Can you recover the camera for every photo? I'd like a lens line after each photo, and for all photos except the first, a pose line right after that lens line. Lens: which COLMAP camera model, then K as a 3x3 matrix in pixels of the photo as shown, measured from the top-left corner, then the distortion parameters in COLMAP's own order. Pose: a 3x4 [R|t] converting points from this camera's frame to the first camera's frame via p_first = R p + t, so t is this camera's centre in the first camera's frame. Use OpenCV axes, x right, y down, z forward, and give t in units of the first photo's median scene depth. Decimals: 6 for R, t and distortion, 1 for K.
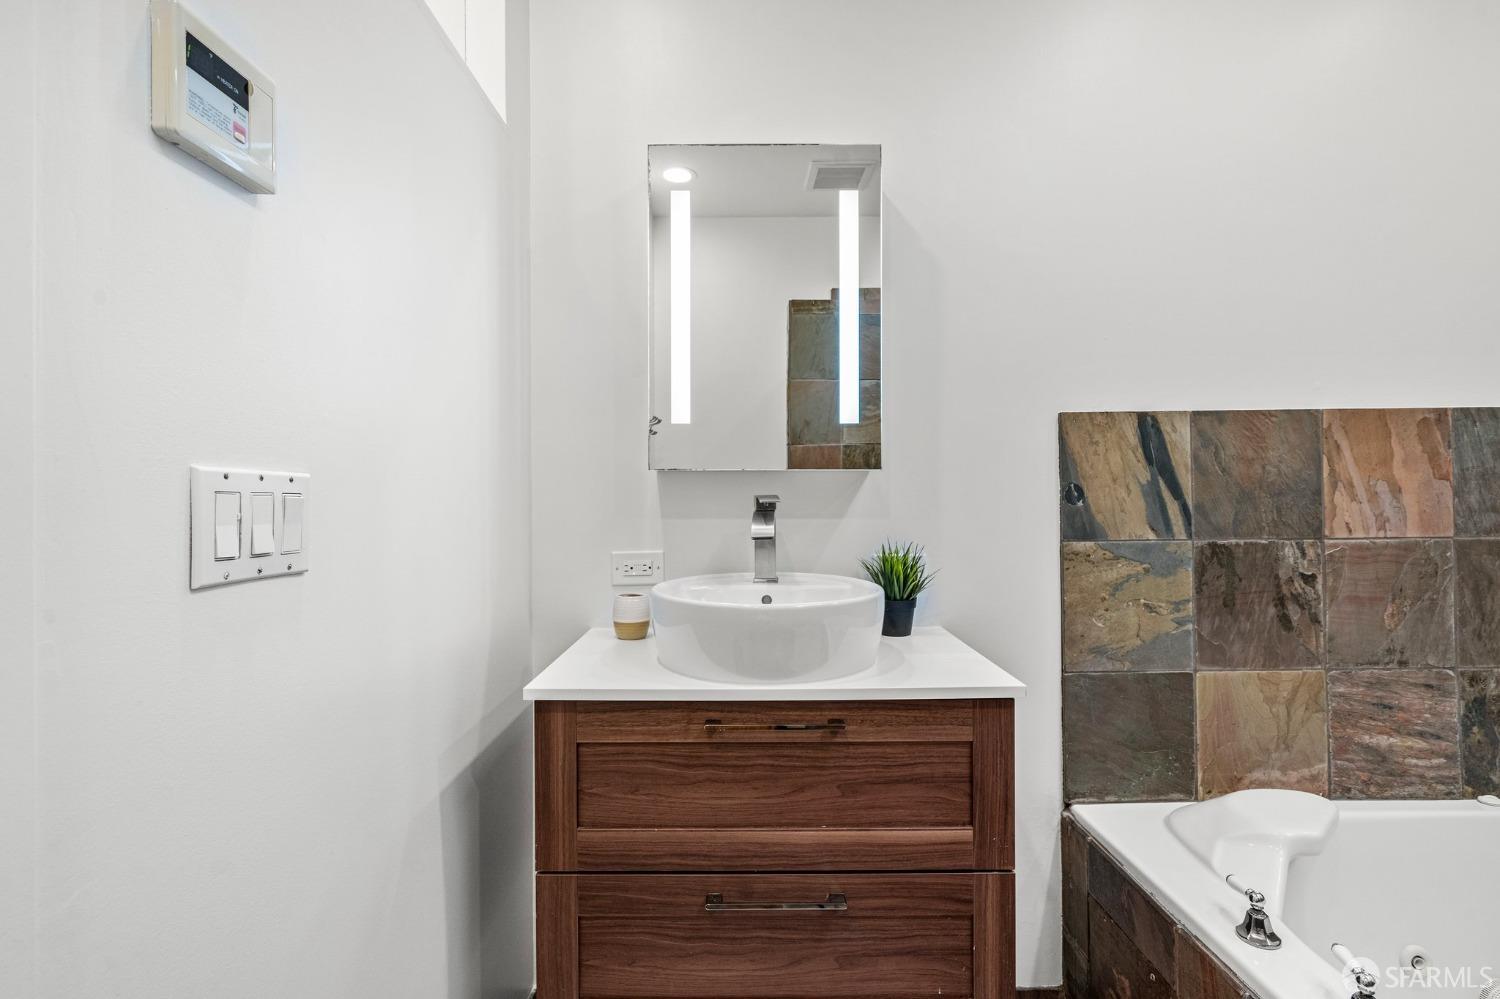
lens RADIAL K [[679.6, 0, 747.8], [0, 679.6, 492.1], [0, 0, 1]] dist [-0.000641, 0.000445]
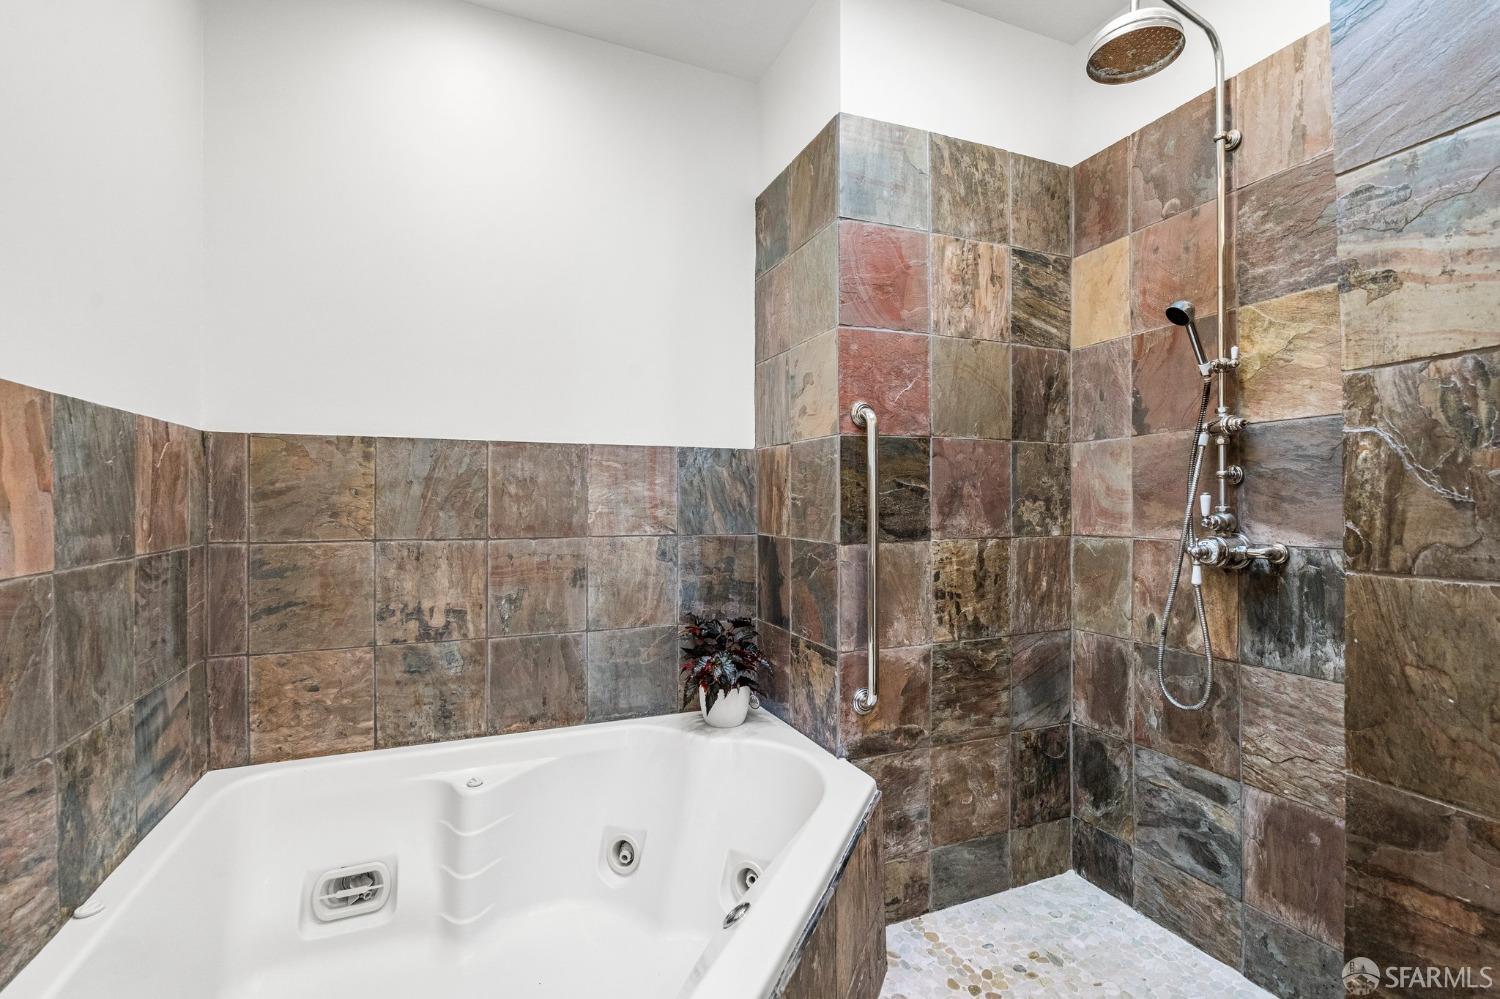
lens RADIAL K [[683.4, 0, 745.0], [0, 683.4, 497.9], [0, 0, 1]] dist [-0.002739, 0.000833]
pose [[-0.384548, 0.012717, 0.923017, 0.084514], [0.000683, 0.999909, -0.013491, -0.001631], [-0.923105, -0.004557, -0.384522, 0.601753]]
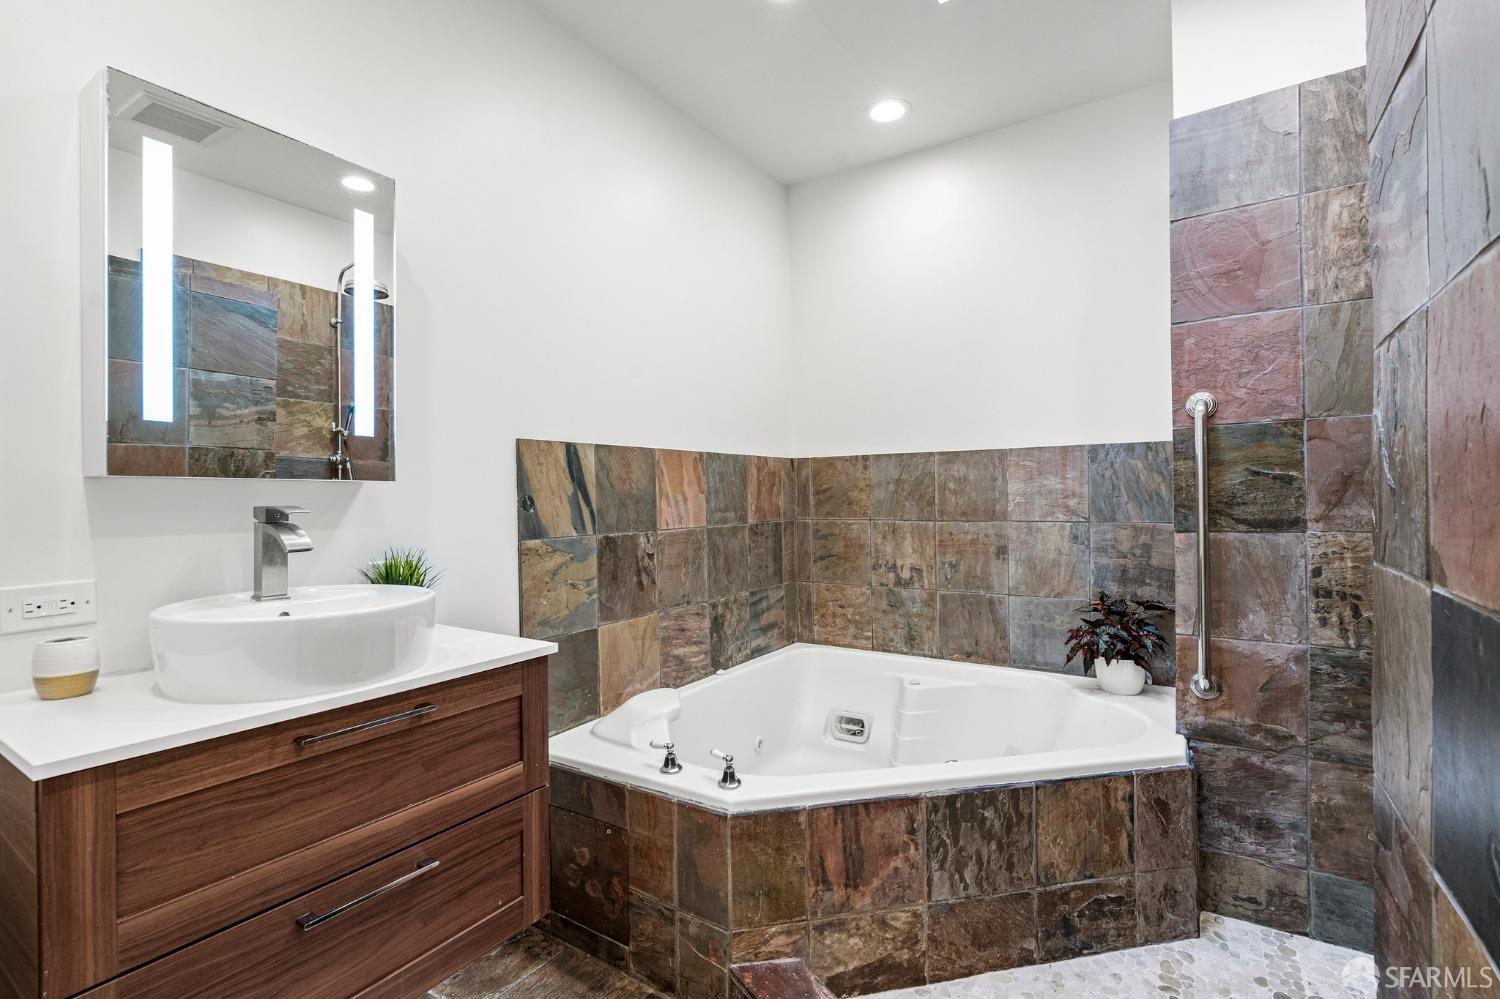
lens RADIAL K [[683.4, 0, 745.0], [0, 683.4, 497.9], [0, 0, 1]] dist [-0.002739, 0.000833]
pose [[0.551619, 0.000293, 0.834096, -0.367348], [0.006173, 0.999971, -0.004434, 0.001543], [-0.834074, 0.007595, 0.551601, -0.049266]]
